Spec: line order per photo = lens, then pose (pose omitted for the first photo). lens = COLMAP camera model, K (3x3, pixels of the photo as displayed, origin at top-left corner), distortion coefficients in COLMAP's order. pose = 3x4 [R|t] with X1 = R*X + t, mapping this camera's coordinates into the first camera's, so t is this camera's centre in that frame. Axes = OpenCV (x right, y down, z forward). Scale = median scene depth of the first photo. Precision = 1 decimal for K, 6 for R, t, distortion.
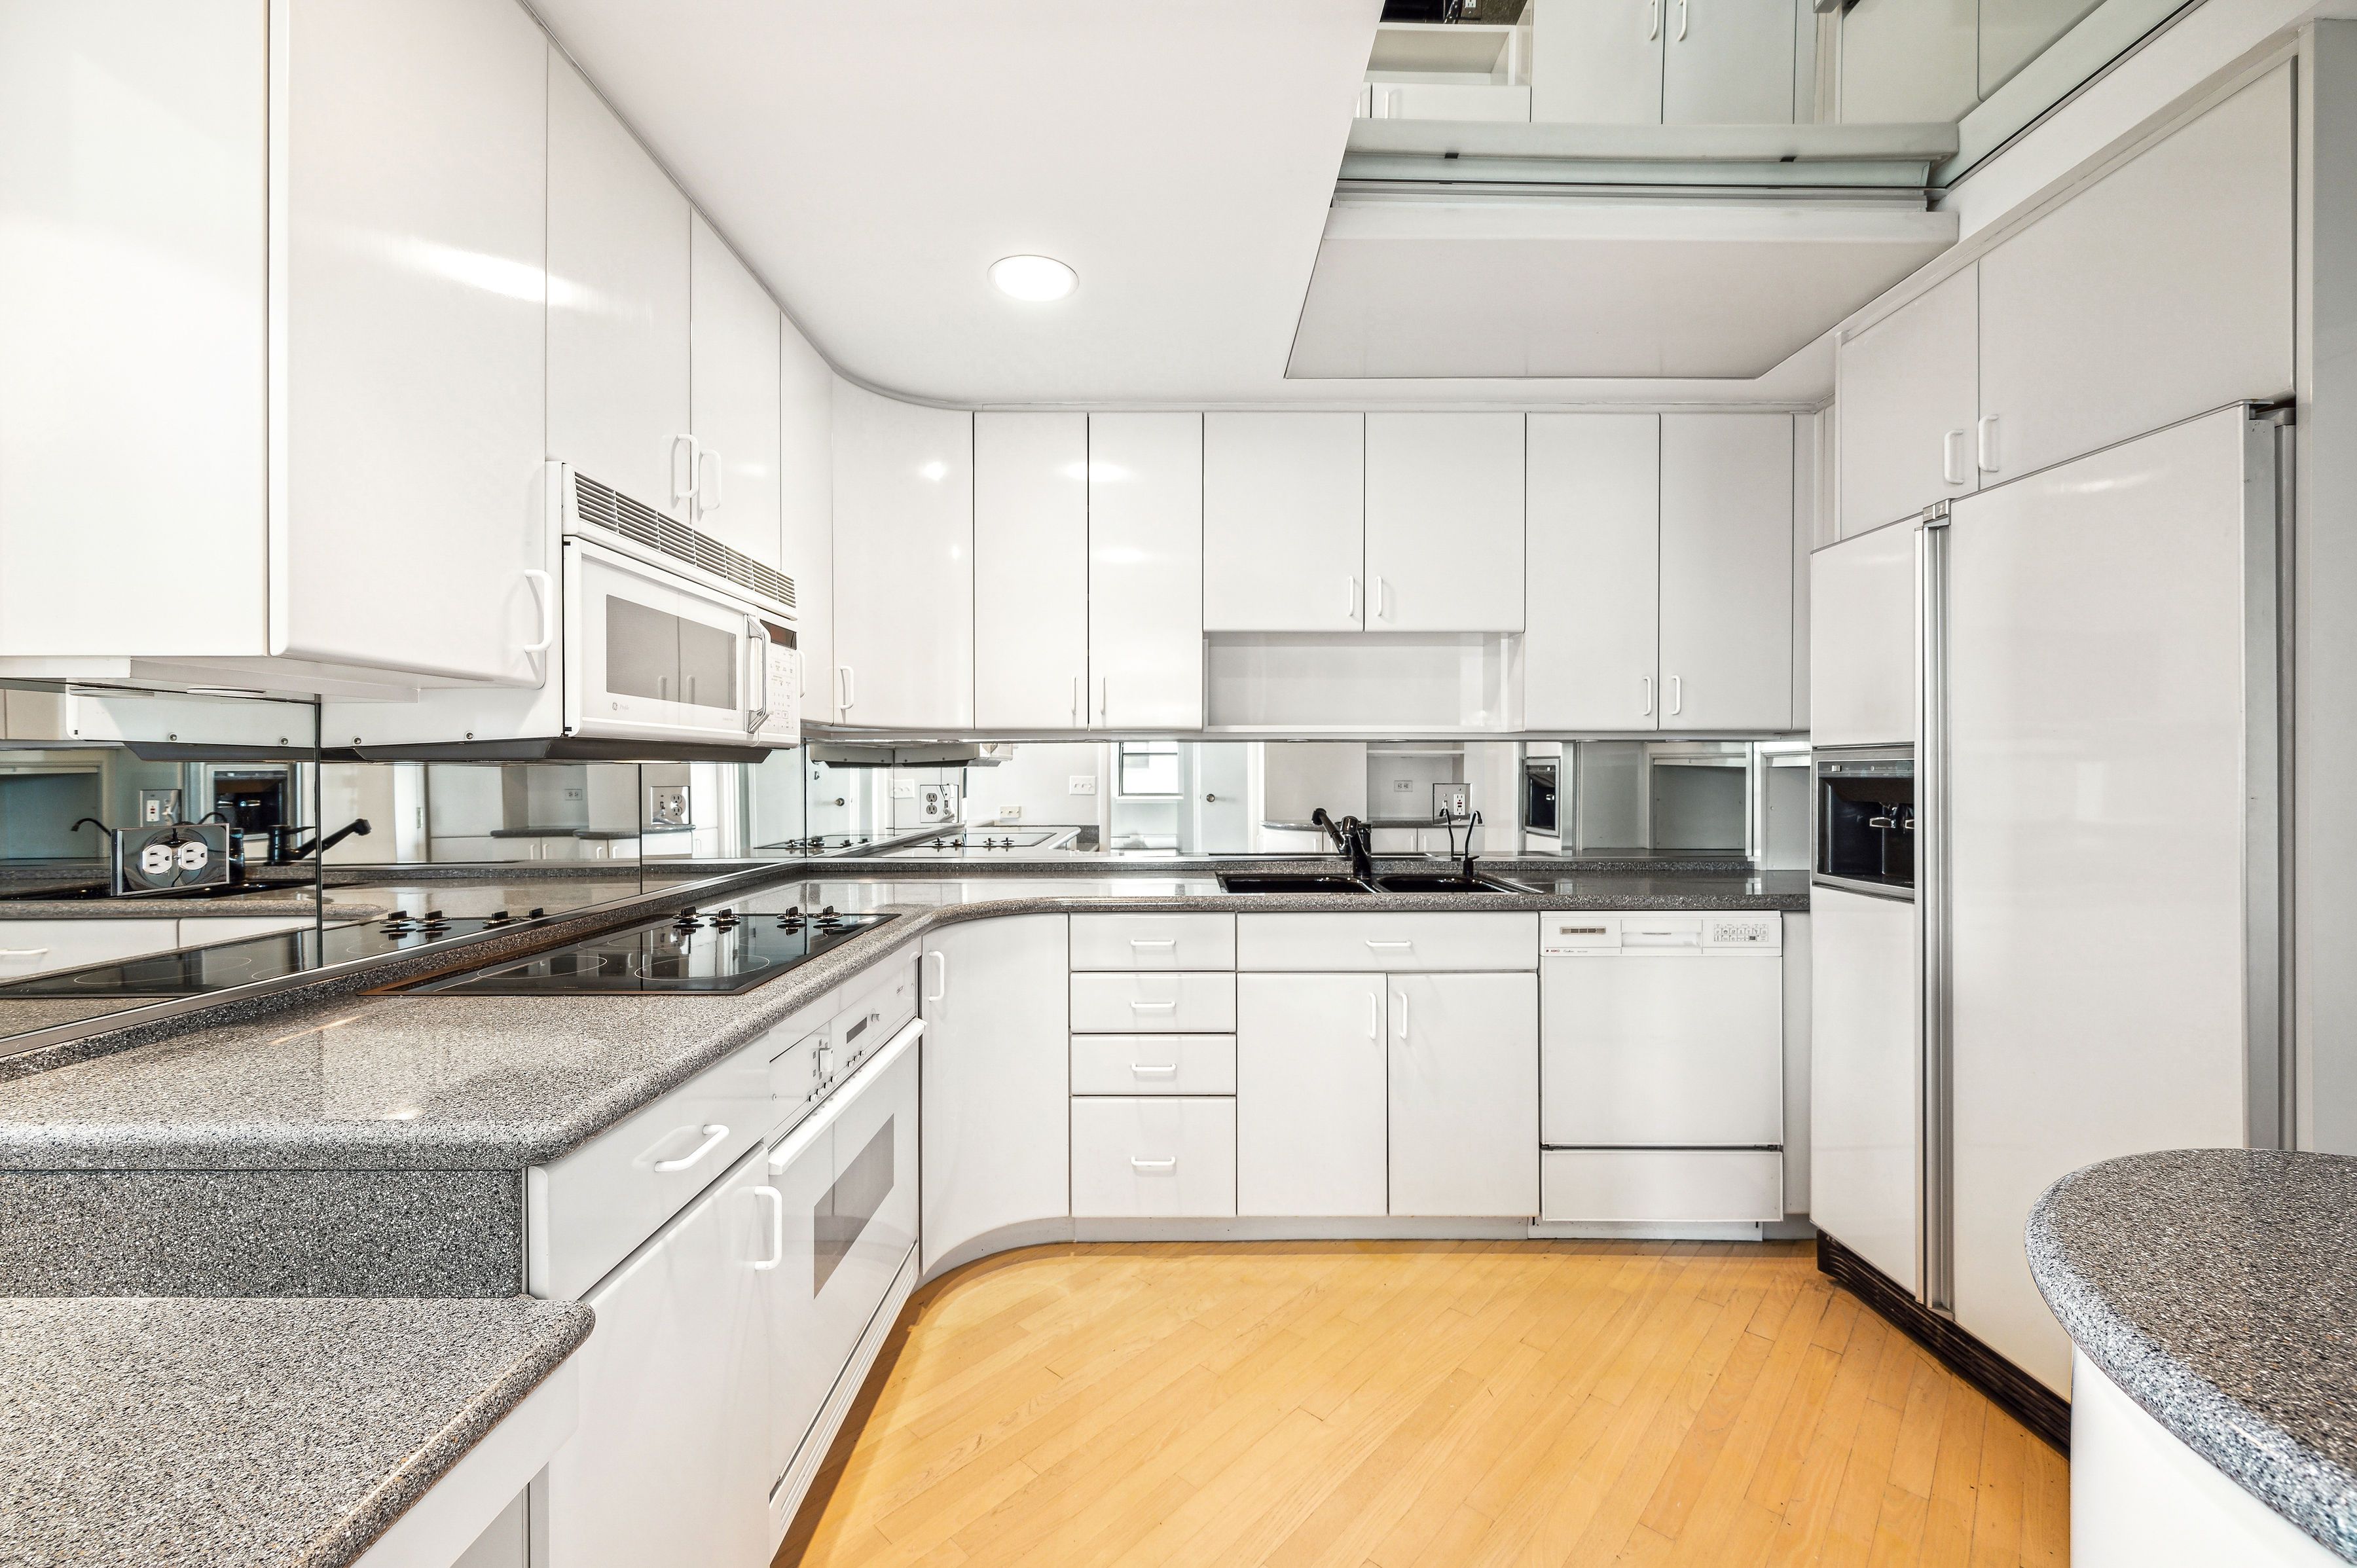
lens RADIAL K [[941.6, 0, 1180.7], [0, 941.6, 774.9], [0, 0, 1]] dist [-0.001252, -0.000062]
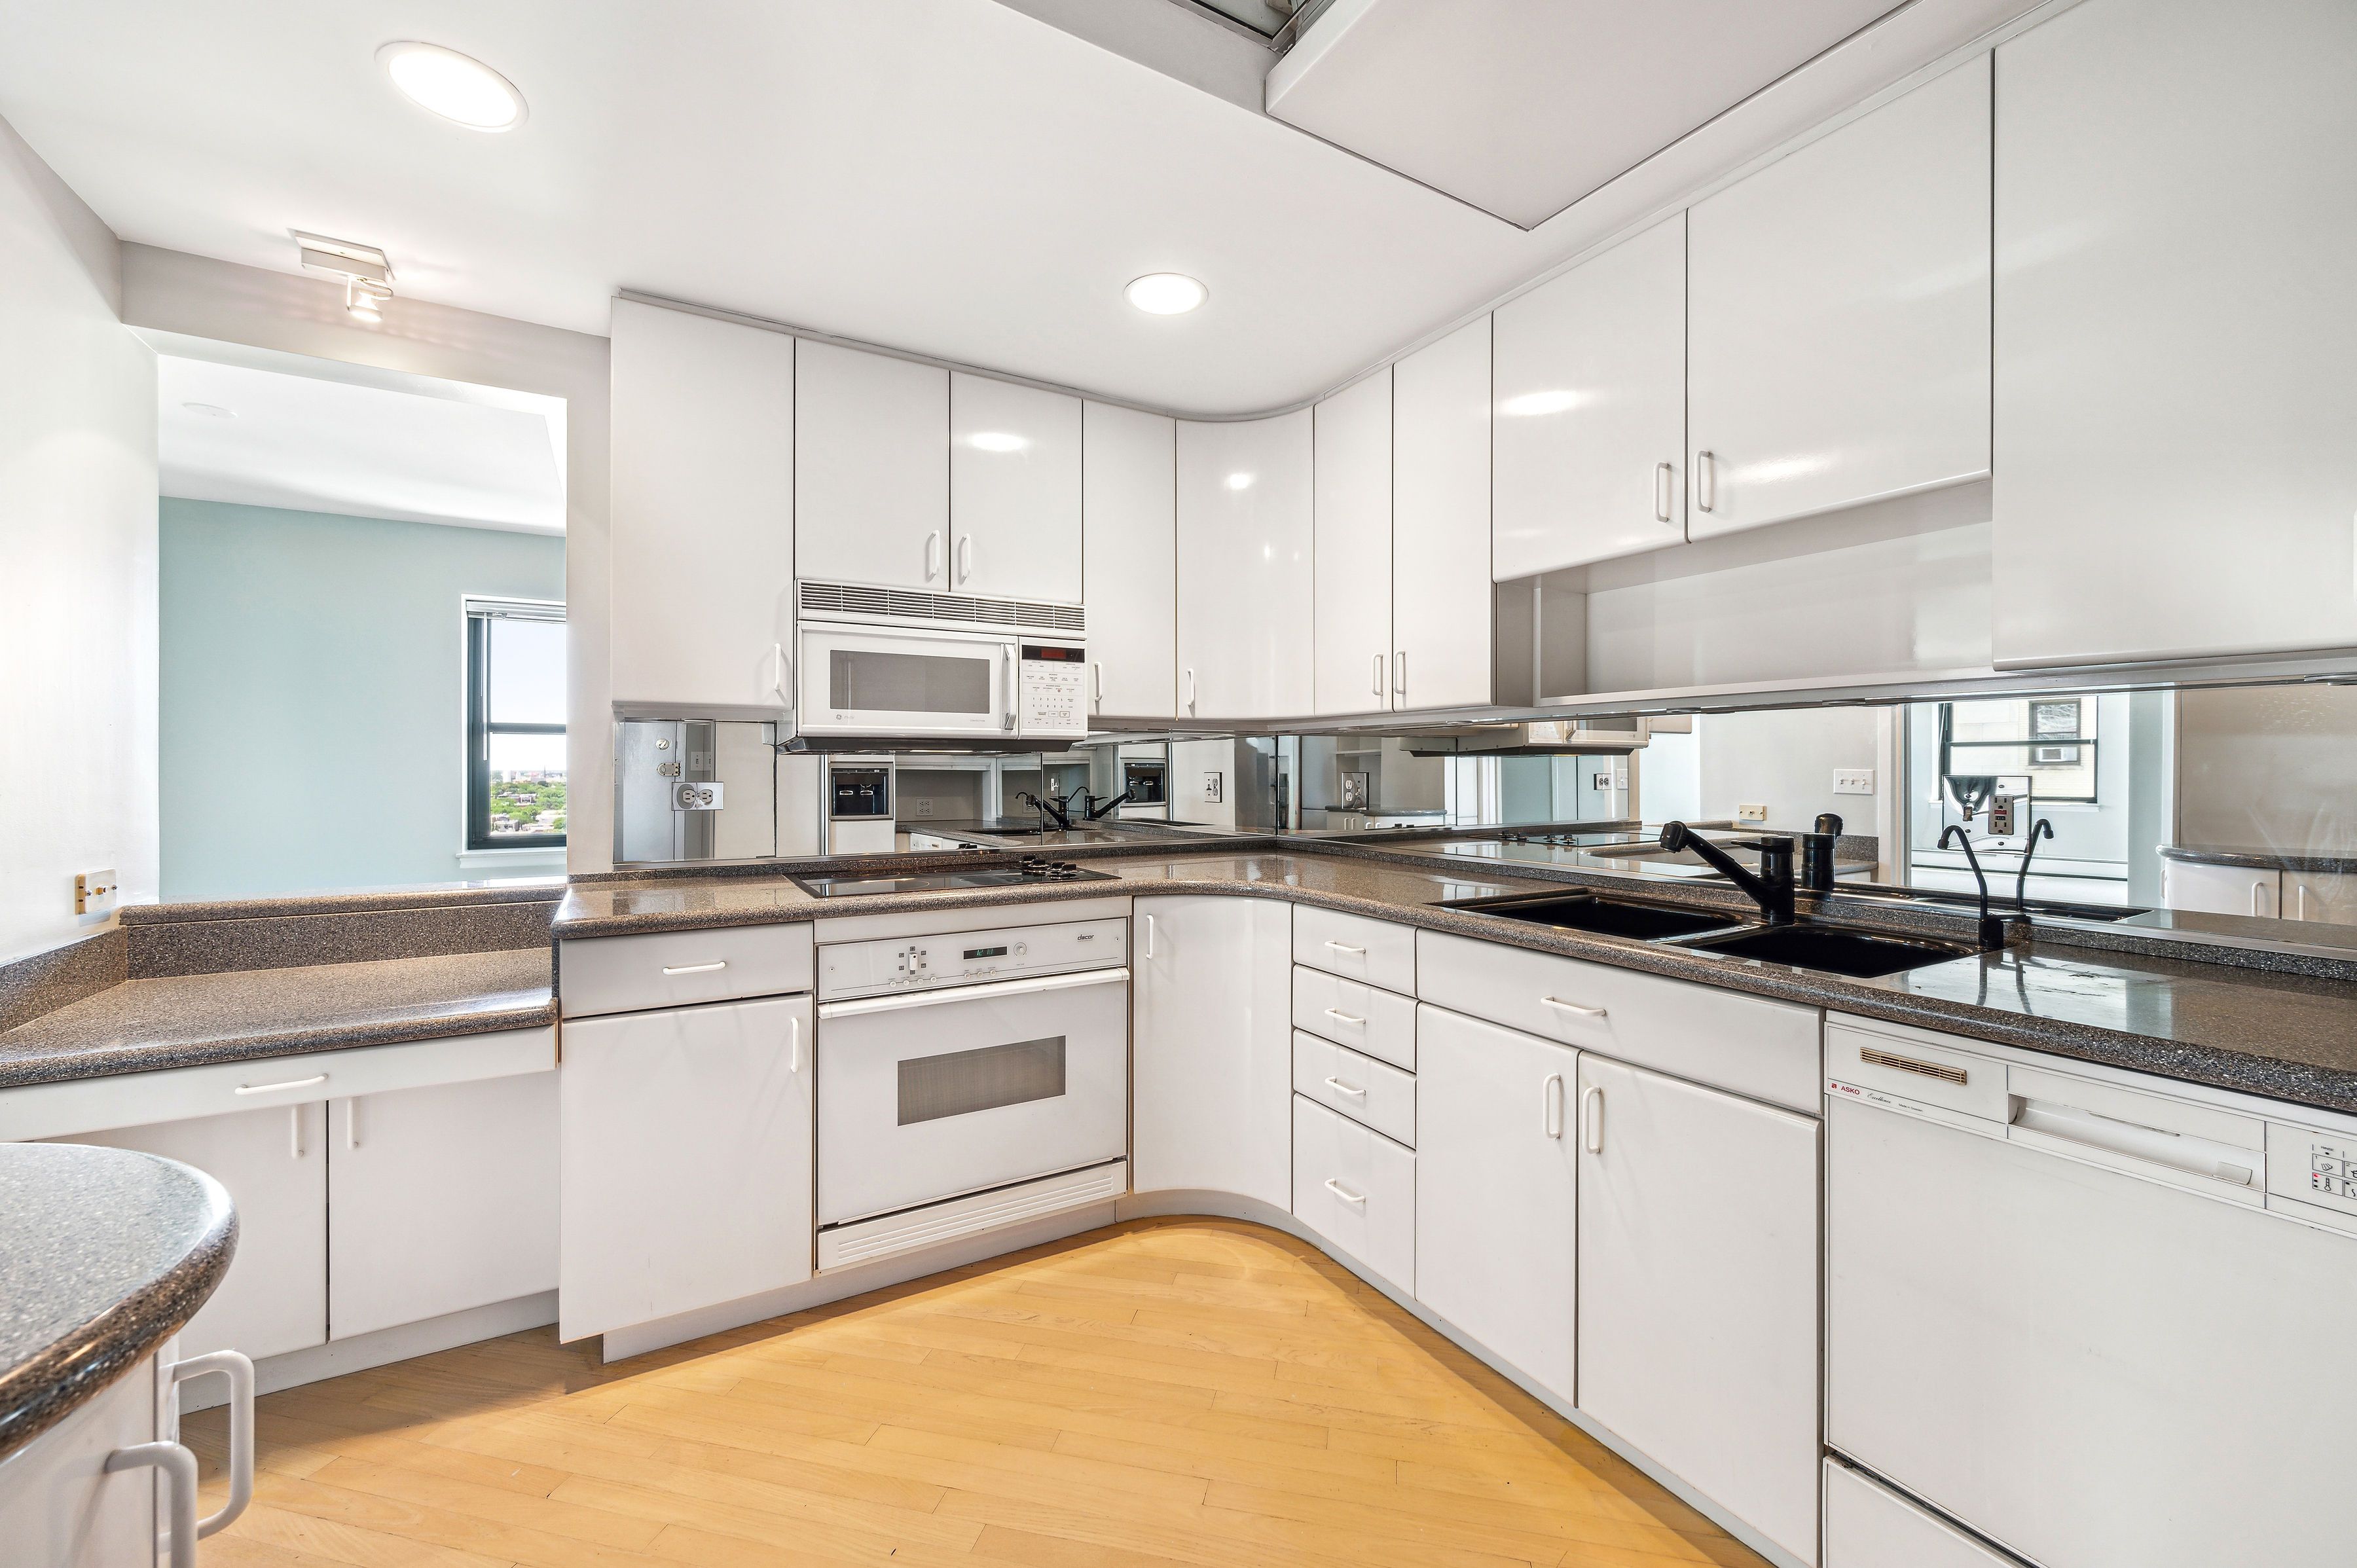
lens RADIAL K [[941.1, 0, 1169.3], [0, 941.1, 775.0], [0, 0, 1]] dist [0.010606, -0.000069]
pose [[0.497522, 0.006667, -0.867426, 0.669119], [-0.003641, 0.999978, 0.005597, 0.009900], [0.867444, 0.000374, 0.497535, 0.409813]]
